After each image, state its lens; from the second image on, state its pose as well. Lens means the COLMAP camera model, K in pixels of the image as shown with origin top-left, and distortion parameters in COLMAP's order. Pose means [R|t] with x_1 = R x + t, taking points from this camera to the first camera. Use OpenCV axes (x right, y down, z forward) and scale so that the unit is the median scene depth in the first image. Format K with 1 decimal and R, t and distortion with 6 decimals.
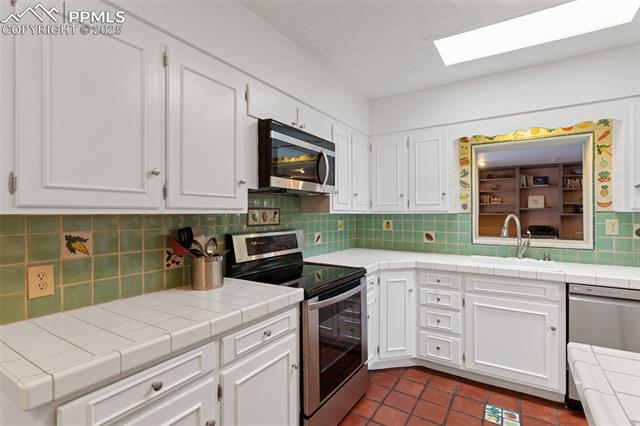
lens RADIAL K [[310.4, 0, 322.9], [0, 310.4, 213.2], [0, 0, 1]] dist [0.005380, 0.000530]
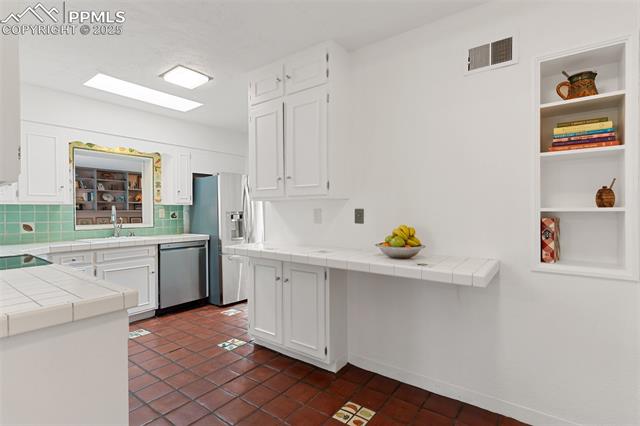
lens RADIAL K [[315.4, 0, 318.8], [0, 315.4, 211.7], [0, 0, 1]] dist [0.000887, 0.001915]
pose [[0.085958, -0.000010, 0.996299, -0.724876], [0.009608, 0.999954, -0.000818, 0.040810], [-0.996252, 0.009643, 0.085954, -0.040948]]
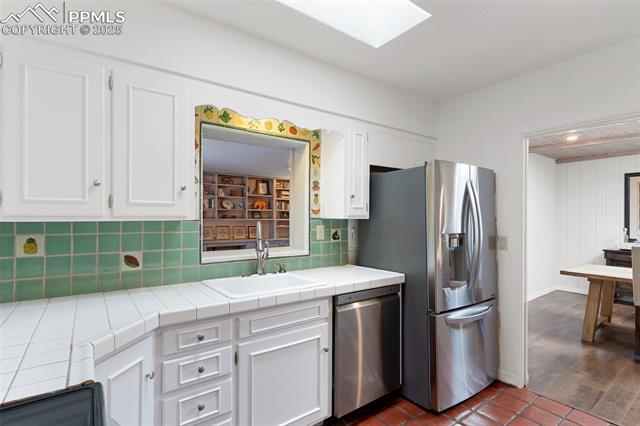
lens RADIAL K [[315.4, 0, 317.6], [0, 315.4, 215.6], [0, 0, 1]] dist [0.000887, 0.001915]
pose [[0.364256, 0.008914, 0.931256, -0.092858], [-0.004425, 0.999959, -0.007840, -0.005875], [-0.931288, -0.001265, 0.364280, 0.561365]]
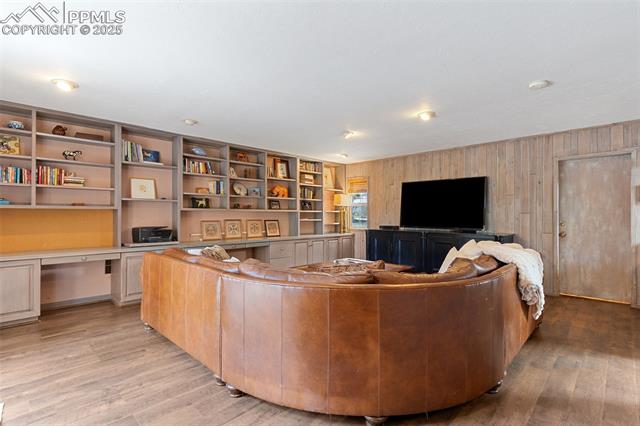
lens RADIAL K [[310.4, 0, 324.4], [0, 310.4, 212.0], [0, 0, 1]] dist [0.005380, 0.000530]
pose [[0.209602, 0.011973, 0.977714, 0.435917], [0.002532, 0.999915, -0.012788, 0.051815], [-0.977784, 0.005156, 0.209554, 1.457077]]
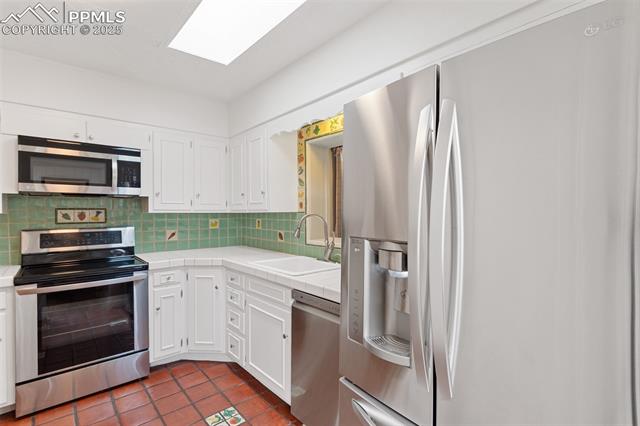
lens RADIAL K [[310.4, 0, 324.3], [0, 310.4, 210.6], [0, 0, 1]] dist [0.005380, 0.000530]
pose [[0.959175, -0.002568, -0.282800, 0.905826], [0.002482, 0.999997, -0.000661, -0.004494], [0.282801, -0.000067, 0.959179, 0.113838]]
